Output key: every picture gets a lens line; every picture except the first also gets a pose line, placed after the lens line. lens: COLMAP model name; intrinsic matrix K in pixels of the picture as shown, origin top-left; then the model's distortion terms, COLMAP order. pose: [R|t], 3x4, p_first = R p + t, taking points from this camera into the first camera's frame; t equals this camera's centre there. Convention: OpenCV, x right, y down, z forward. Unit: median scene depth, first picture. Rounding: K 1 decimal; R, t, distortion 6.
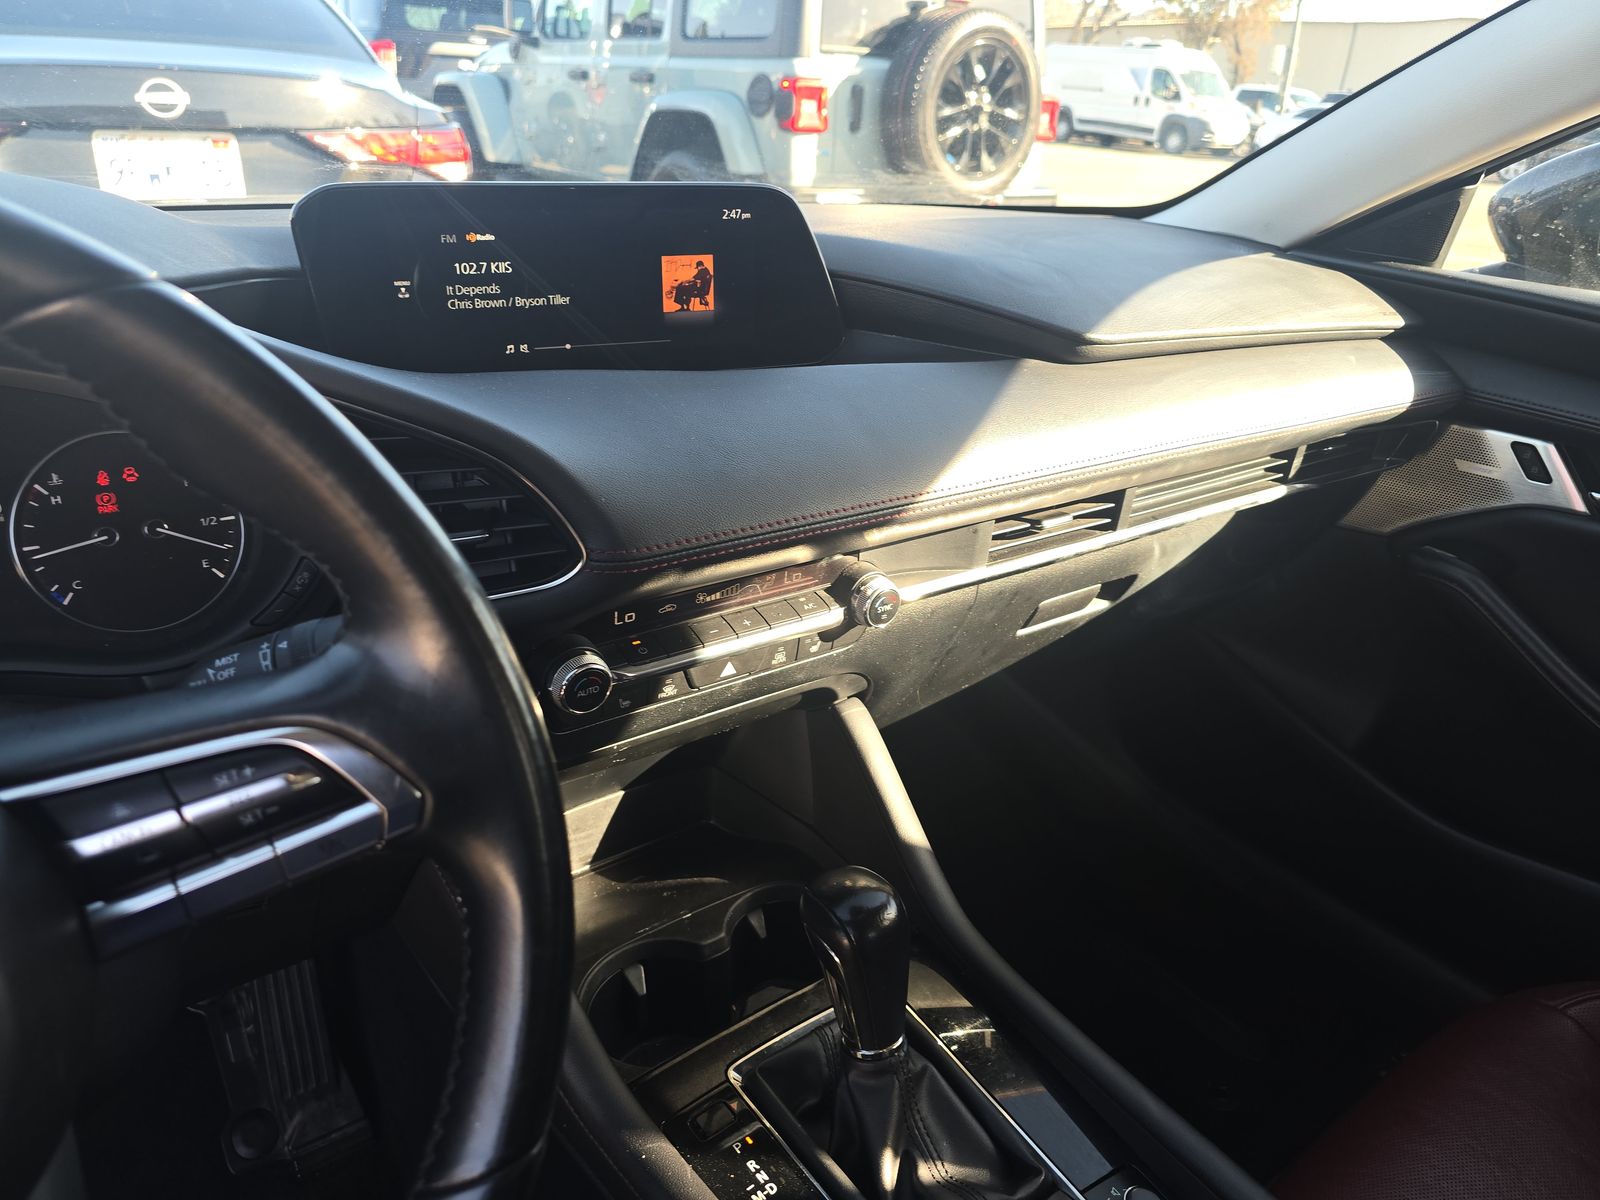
lens RADIAL K [[1068.6, 0, 800.0], [0, 1068.6, 600.0], [0, 0, 1]] dist [0.054999, -0.050551]
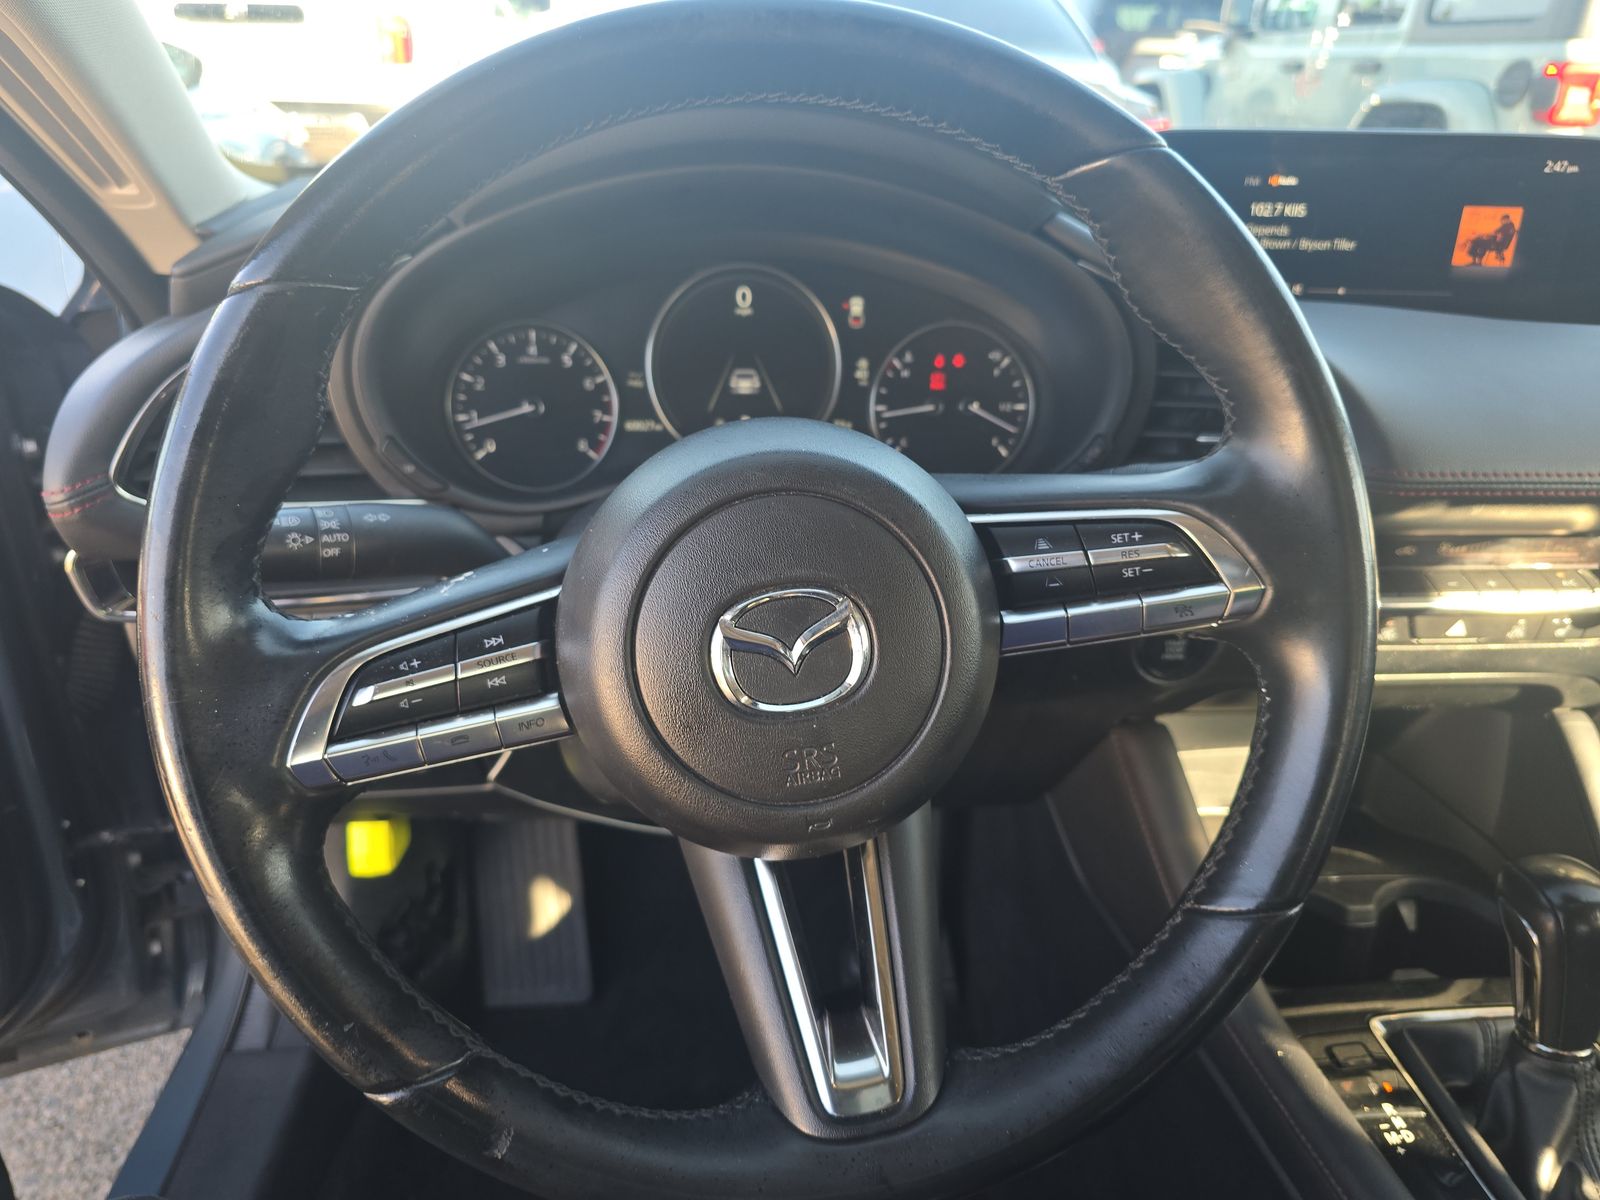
lens RADIAL K [[1117.8, 0, 800.0], [0, 1117.8, 600.0], [0, 0, 1]] dist [0.001383, -0.017591]
pose [[0.852421, 0.198497, -0.483711, -0.081398], [-0.204954, 0.977948, 0.040134, 0.108512], [0.481011, 0.064927, 0.874307, -0.144607]]
